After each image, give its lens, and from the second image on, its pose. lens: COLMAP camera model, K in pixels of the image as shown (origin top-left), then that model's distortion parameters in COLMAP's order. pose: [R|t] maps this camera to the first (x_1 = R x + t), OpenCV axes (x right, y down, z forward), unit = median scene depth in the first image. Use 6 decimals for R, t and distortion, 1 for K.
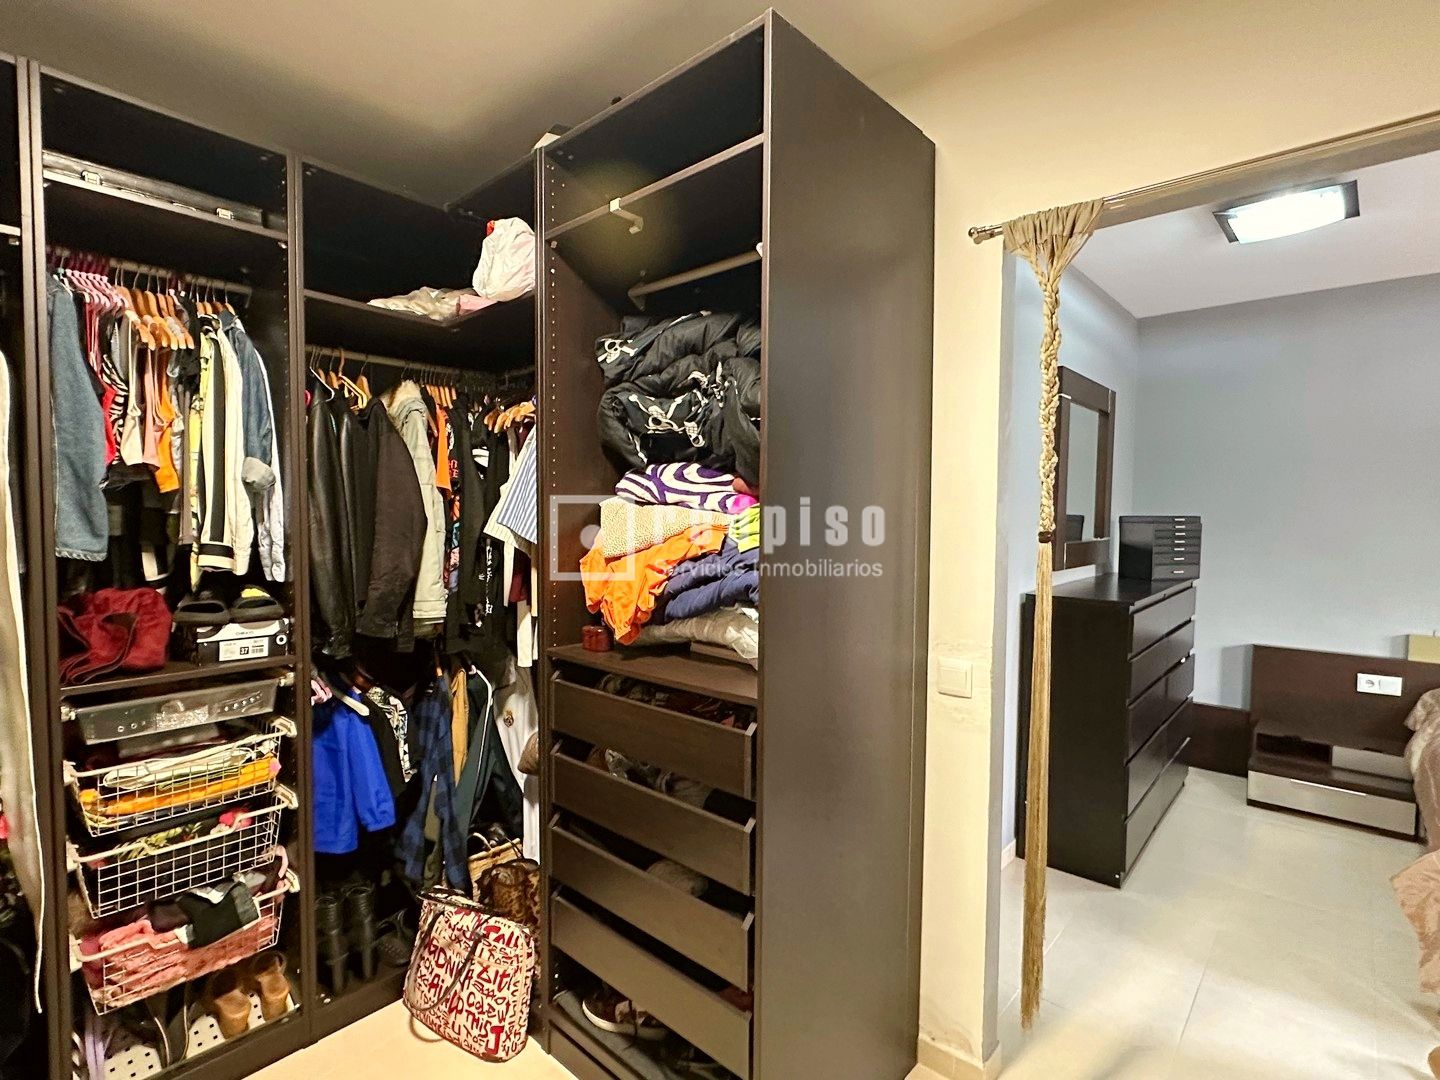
lens RADIAL K [[713.9, 0, 719.5], [0, 713.9, 540.8], [0, 0, 1]] dist [-0.005160, 0.001852]
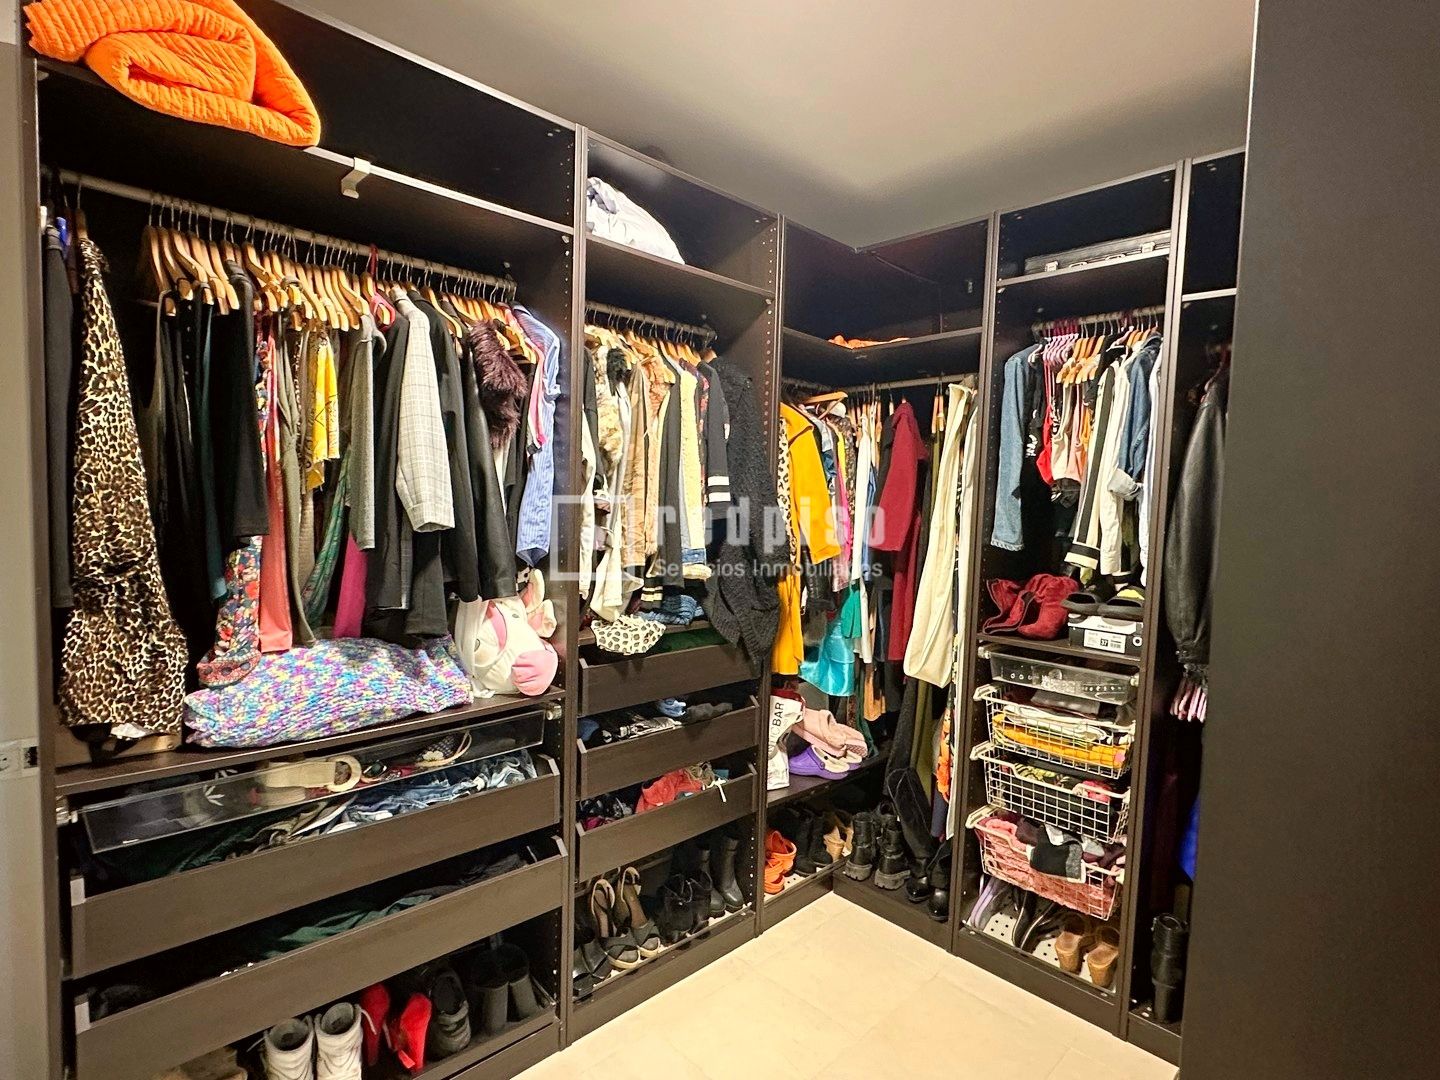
lens RADIAL K [[713.9, 0, 719.5], [0, 713.9, 543.1], [0, 0, 1]] dist [-0.005160, 0.001852]
pose [[-0.062311, 0.054014, -0.996594, 0.486750], [-0.073166, 0.995601, 0.058534, -0.022313], [0.995371, 0.076564, -0.058085, 0.467958]]
